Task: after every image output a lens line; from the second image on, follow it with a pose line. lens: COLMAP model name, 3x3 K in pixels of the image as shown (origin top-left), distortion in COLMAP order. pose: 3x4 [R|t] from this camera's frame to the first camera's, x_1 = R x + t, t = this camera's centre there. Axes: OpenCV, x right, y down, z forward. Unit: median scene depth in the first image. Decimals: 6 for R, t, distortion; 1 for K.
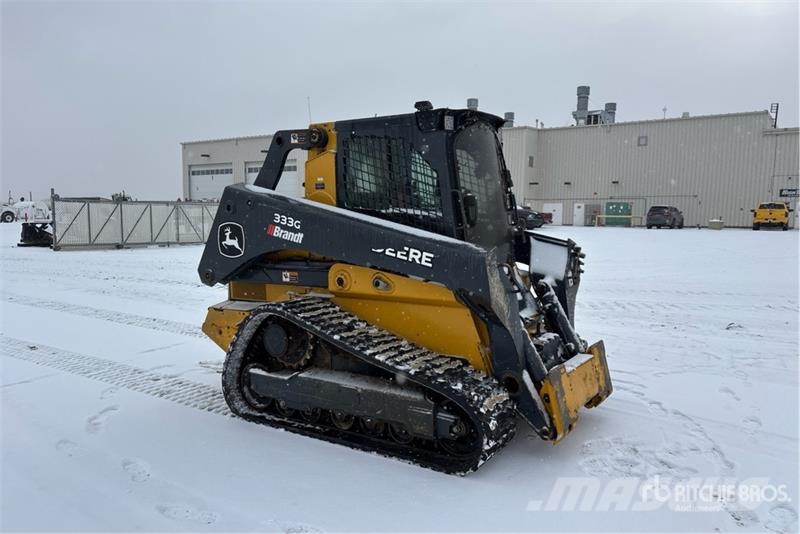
lens RADIAL K [[601.0, 0, 405.2], [0, 601.0, 268.6], [0, 0, 1]] dist [0.120301, -0.144135]
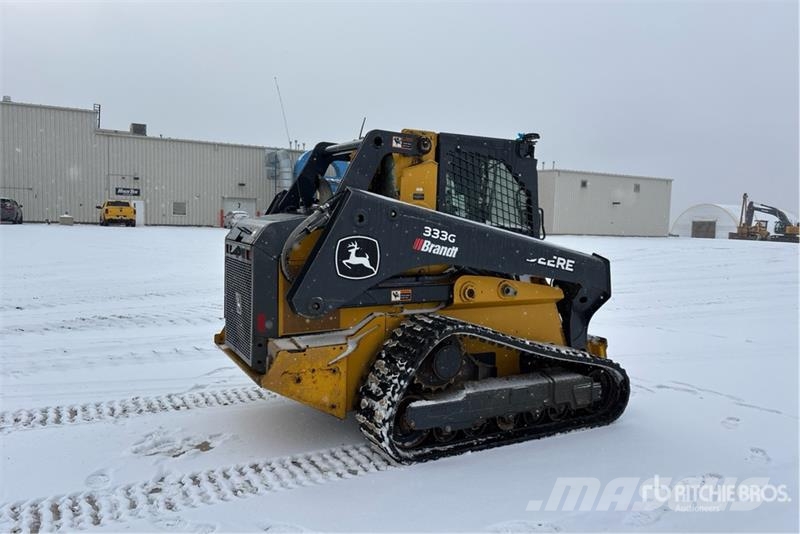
lens RADIAL K [[601.0, 0, 405.2], [0, 601.0, 268.6], [0, 0, 1]] dist [0.120301, -0.144135]
pose [[0.463273, -0.063023, 0.883972, -1.039959], [0.053938, 0.997624, 0.042858, -0.068468], [-0.884573, 0.027825, 0.465572, 0.611080]]
